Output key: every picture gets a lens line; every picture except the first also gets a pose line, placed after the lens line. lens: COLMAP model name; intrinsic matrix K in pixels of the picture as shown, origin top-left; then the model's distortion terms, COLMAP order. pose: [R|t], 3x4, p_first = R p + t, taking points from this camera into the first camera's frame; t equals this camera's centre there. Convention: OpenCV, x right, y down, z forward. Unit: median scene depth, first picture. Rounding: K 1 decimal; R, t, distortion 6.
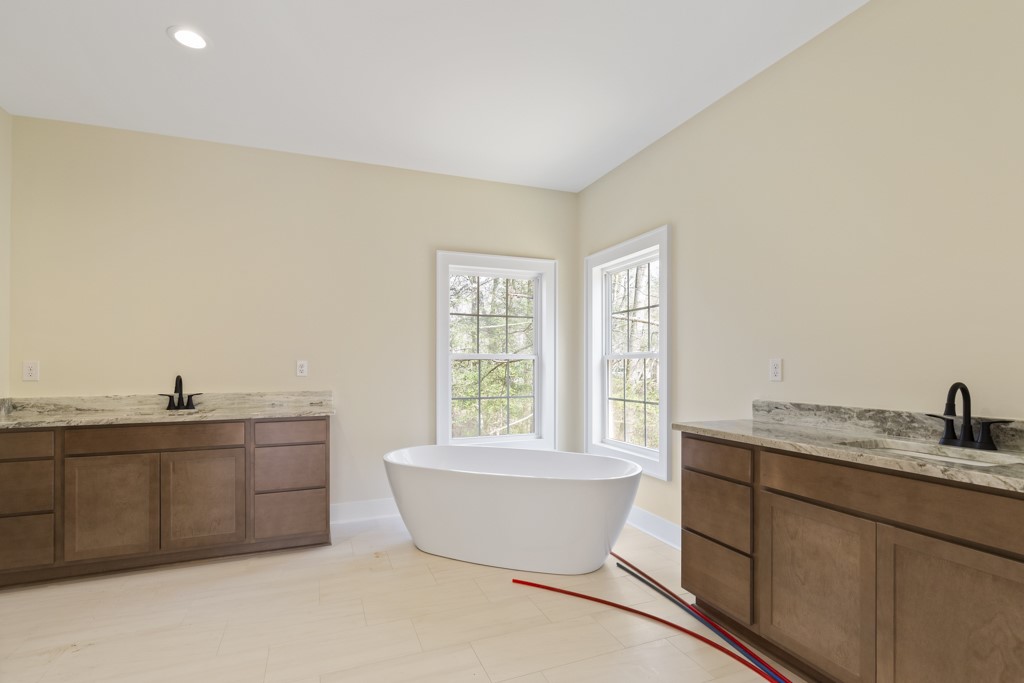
lens RADIAL K [[502.6, 0, 520.8], [0, 502.6, 368.3], [0, 0, 1]] dist [0.000266, -0.000020]
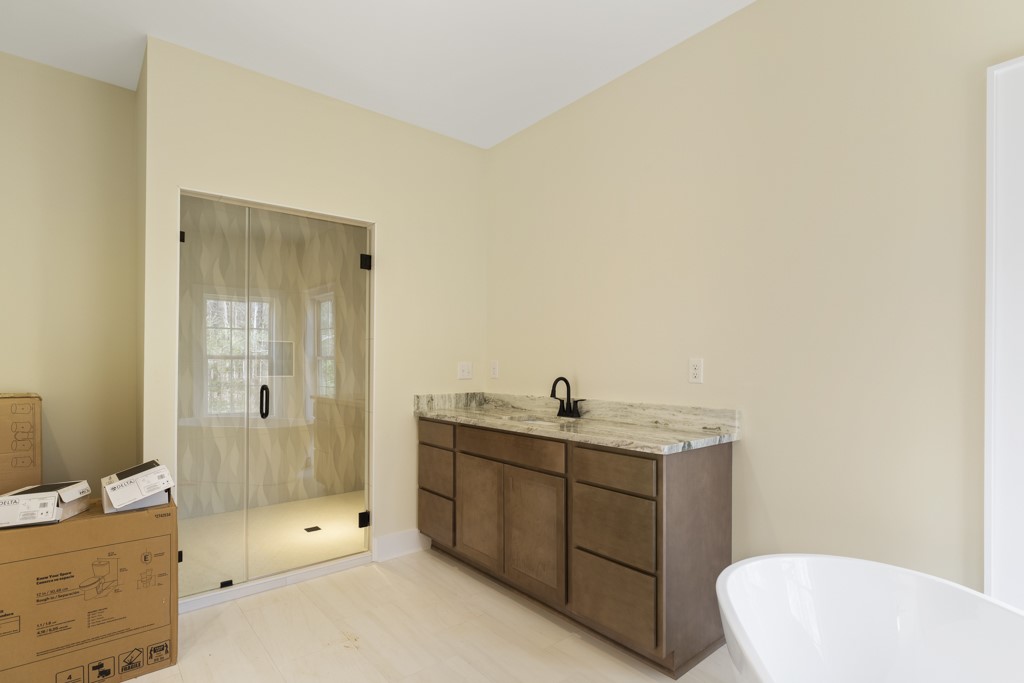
lens RADIAL K [[494.7, 0, 511.6], [0, 494.7, 369.2], [0, 0, 1]] dist [-0.012146, 0.000026]
pose [[0.302422, 0.008806, -0.953133, 0.101141], [-0.013778, 0.999893, 0.004867, -0.001896], [0.953075, 0.011661, 0.302511, 0.686781]]
